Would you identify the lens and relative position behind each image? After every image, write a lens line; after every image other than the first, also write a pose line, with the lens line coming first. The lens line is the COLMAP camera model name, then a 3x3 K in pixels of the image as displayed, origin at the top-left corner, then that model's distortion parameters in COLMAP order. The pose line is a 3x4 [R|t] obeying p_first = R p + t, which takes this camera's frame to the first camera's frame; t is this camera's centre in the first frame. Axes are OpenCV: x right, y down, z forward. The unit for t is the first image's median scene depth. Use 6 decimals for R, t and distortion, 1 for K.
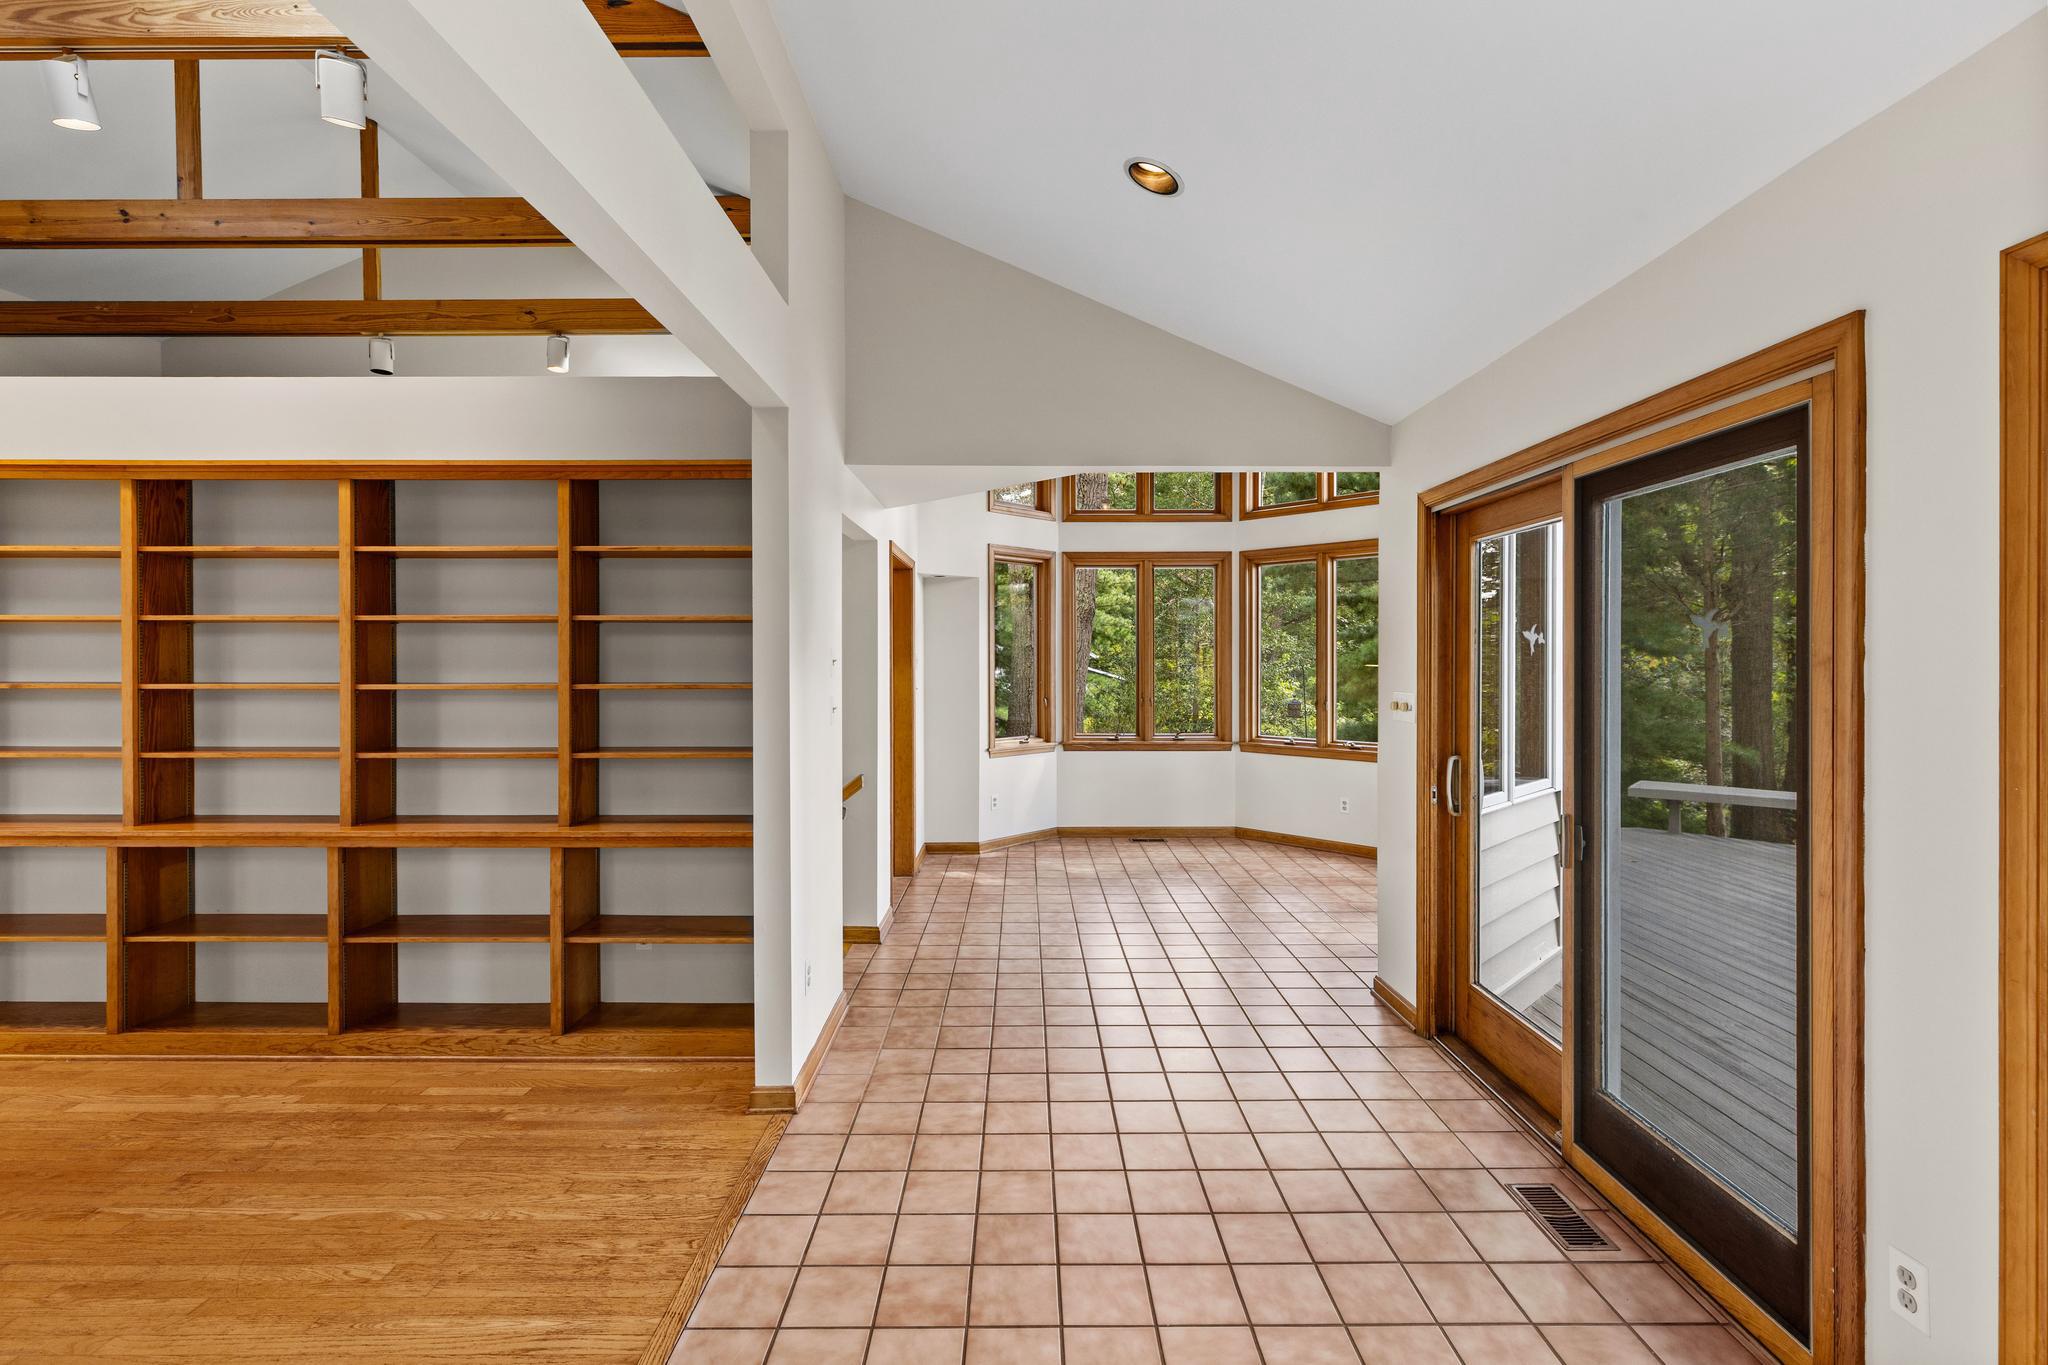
lens RADIAL K [[925.3, 0, 1025.3], [0, 925.3, 665.2], [0, 0, 1]] dist [0.004897, -0.001323]
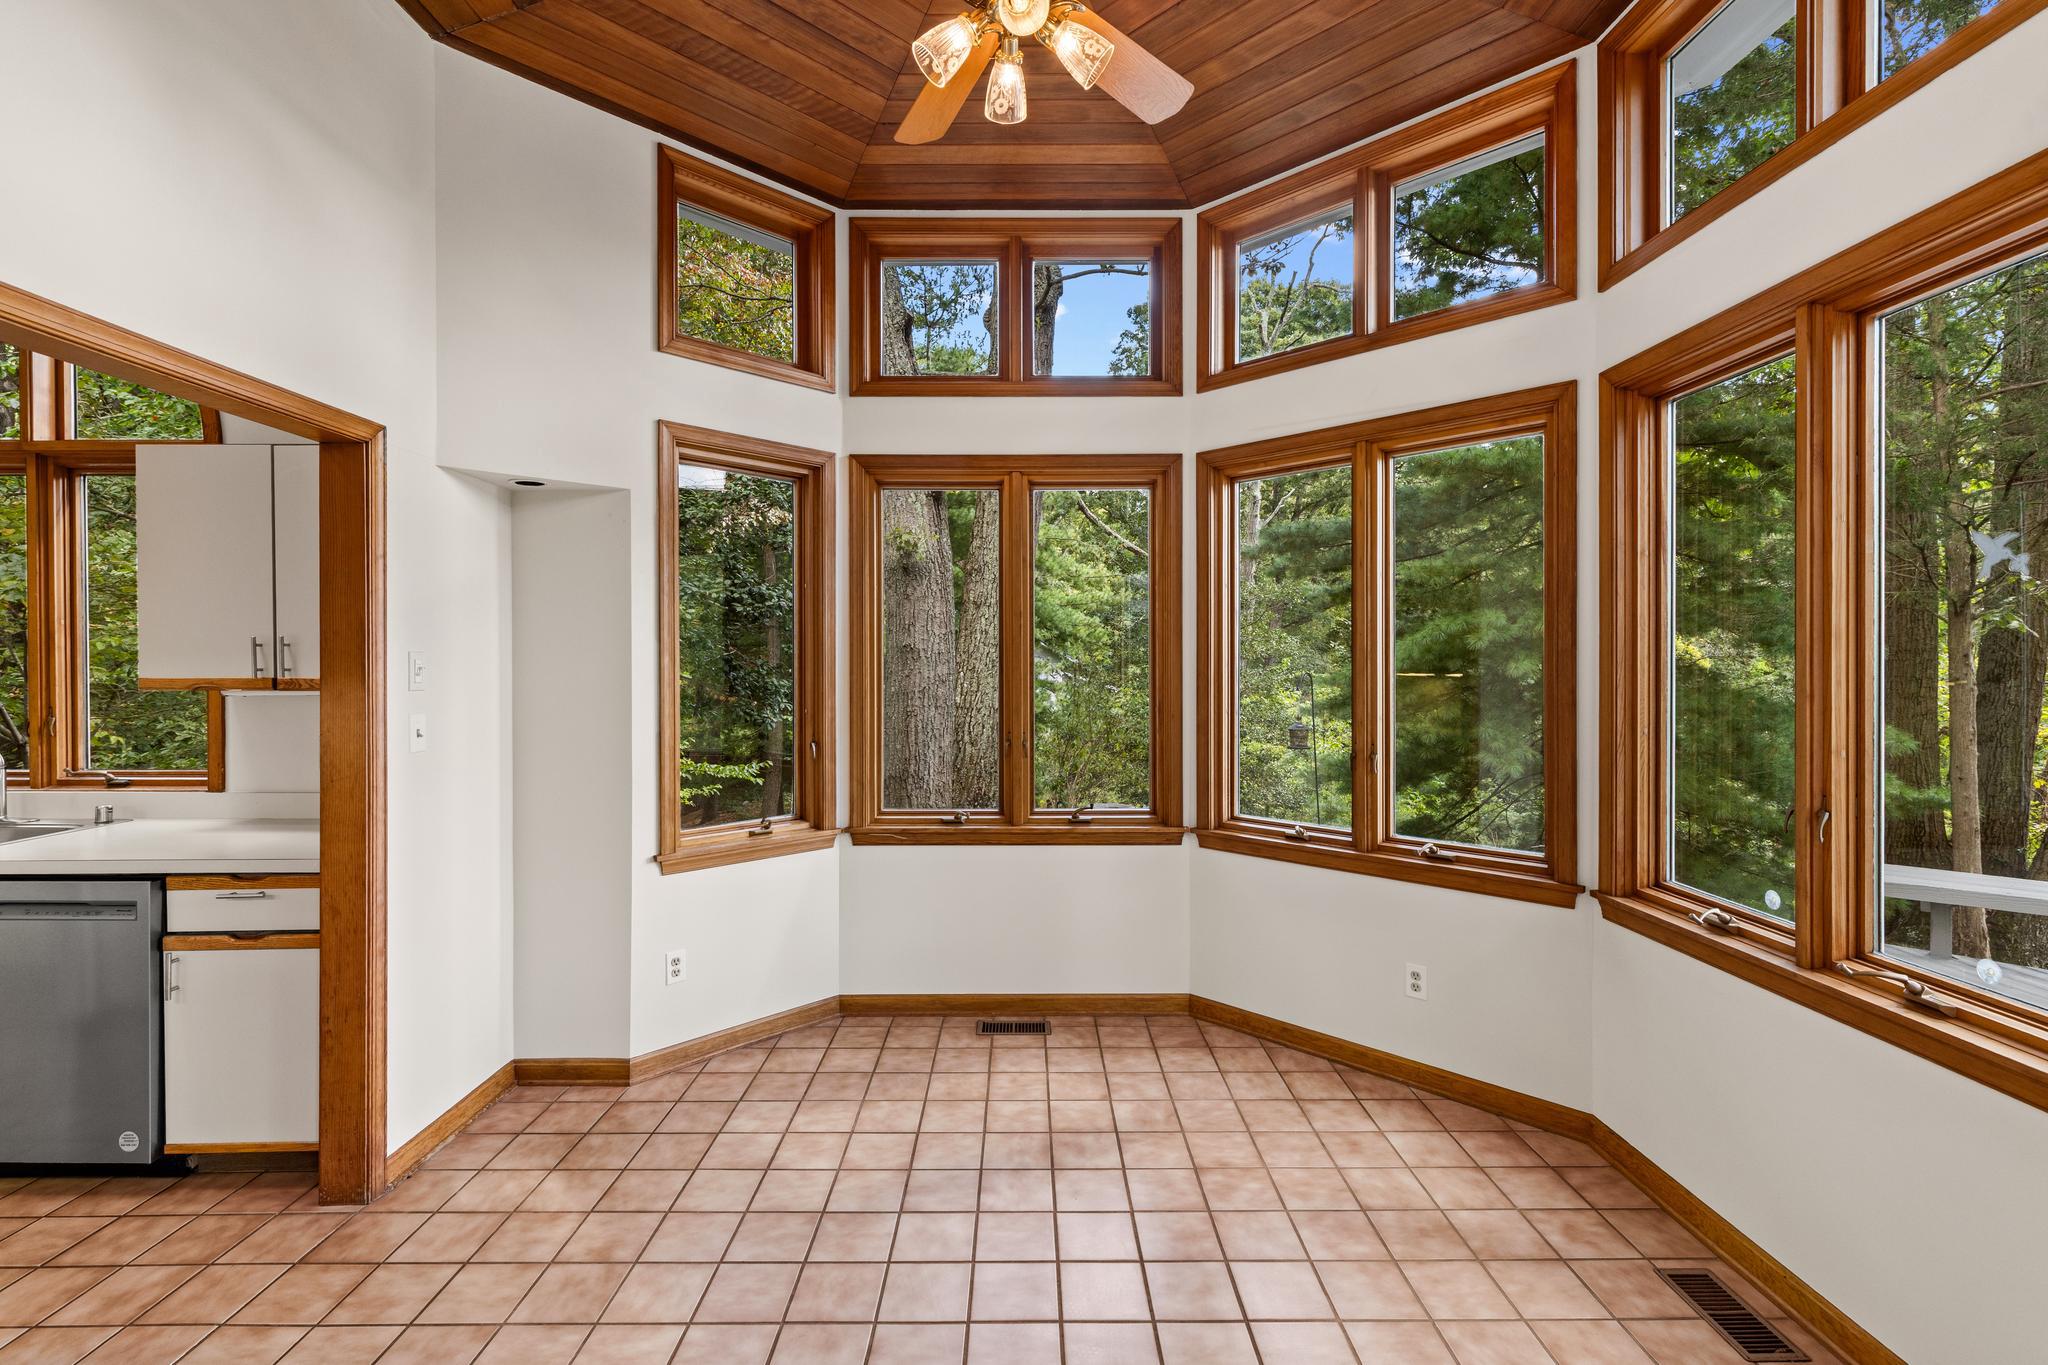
lens RADIAL K [[925.3, 0, 1019.6], [0, 925.3, 668.1], [0, 0, 1]] dist [0.004897, -0.001323]
pose [[0.999986, -0.000939, -0.005136, 0.136737], [0.000926, 0.999996, -0.002492, -0.003372], [0.005138, 0.002488, 0.999984, 0.492103]]
